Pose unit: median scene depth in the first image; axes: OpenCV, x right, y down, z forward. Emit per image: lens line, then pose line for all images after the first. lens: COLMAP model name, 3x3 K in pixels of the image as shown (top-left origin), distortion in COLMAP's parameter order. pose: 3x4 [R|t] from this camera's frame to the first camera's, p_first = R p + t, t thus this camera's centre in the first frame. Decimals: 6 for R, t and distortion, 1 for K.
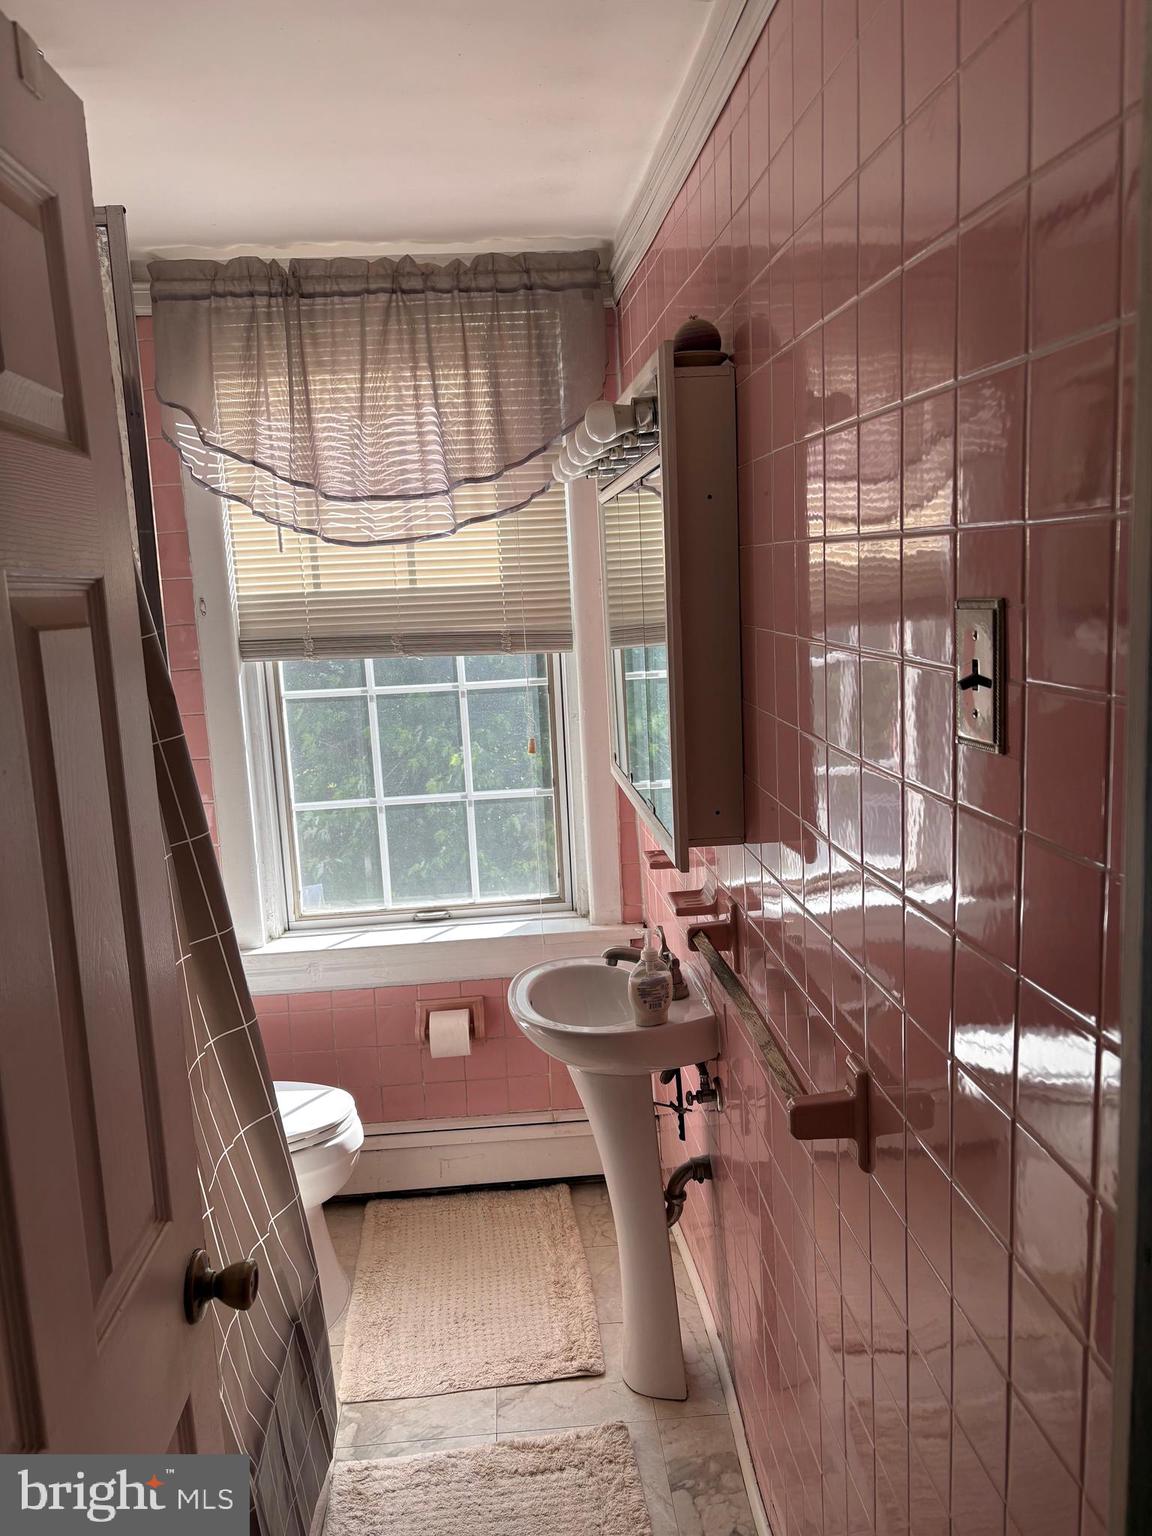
lens RADIAL K [[1155.7, 0, 578.4], [0, 1155.7, 767.8], [0, 0, 1]] dist [0.054132, -0.053136]
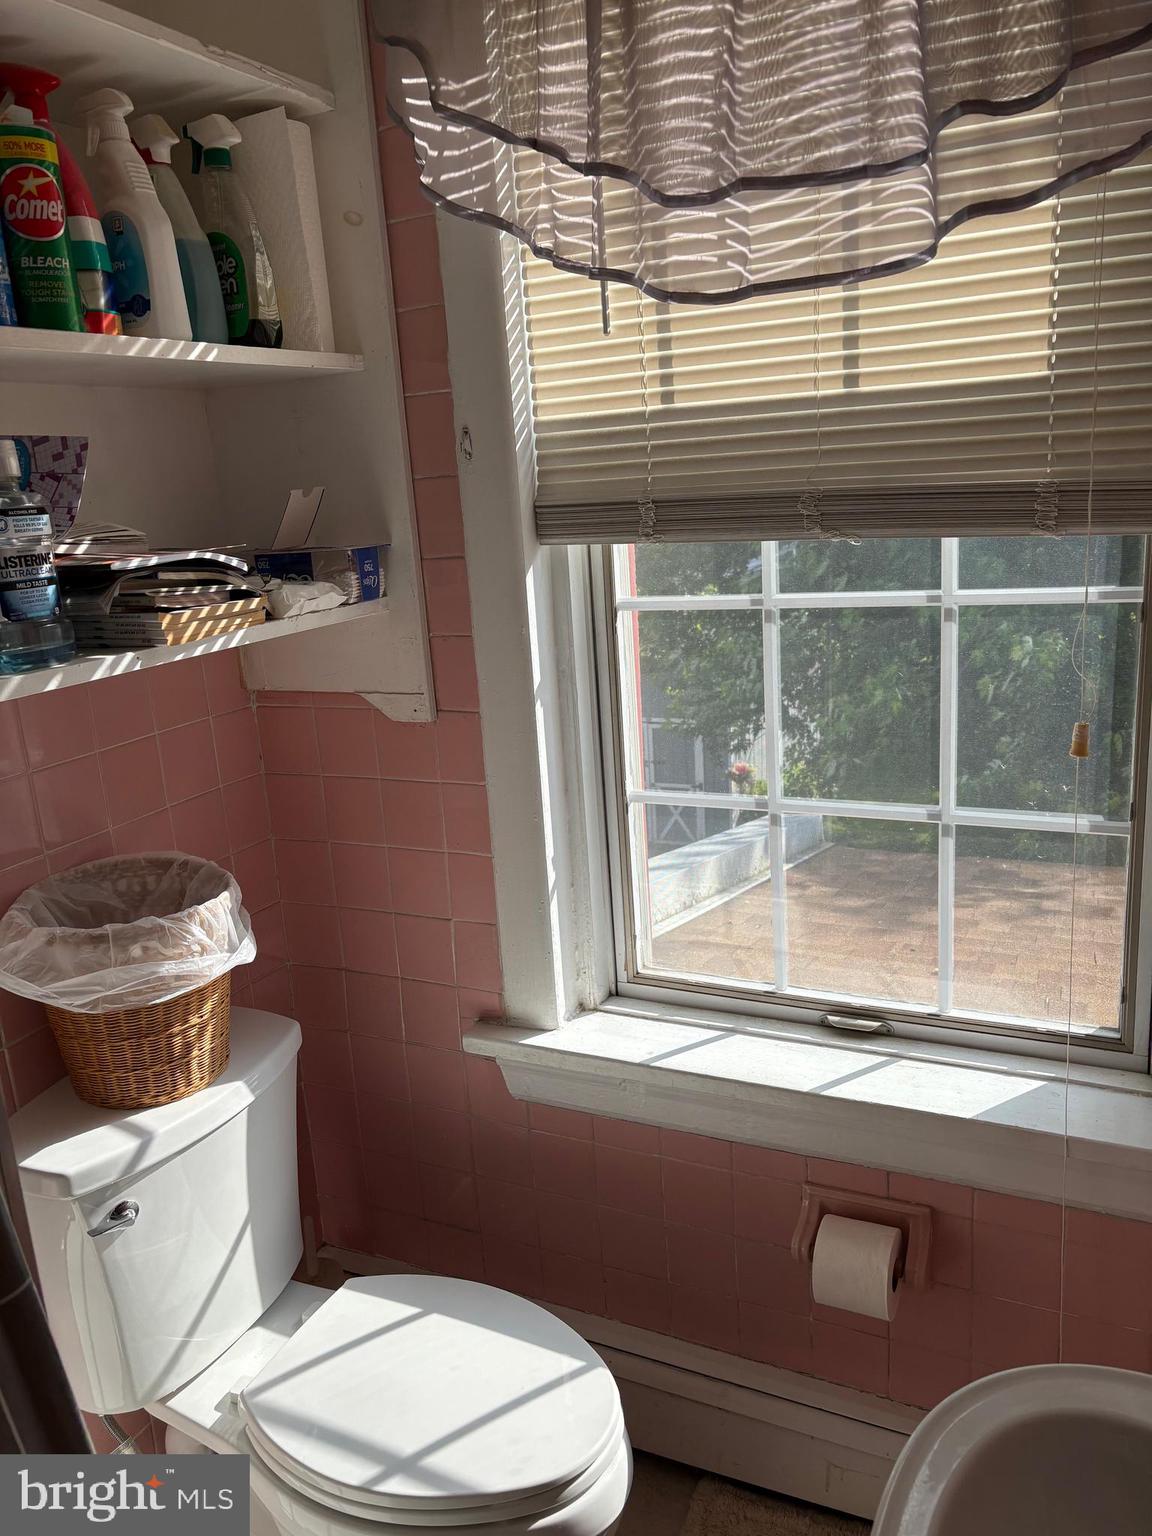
lens RADIAL K [[1155.7, 0, 578.4], [0, 1155.7, 767.8], [0, 0, 1]] dist [0.054132, -0.053136]
pose [[0.874572, 0.110509, -0.472135, 0.004283], [-0.054266, 0.989873, 0.131171, -0.057881], [0.481850, -0.089098, 0.871712, 0.502529]]
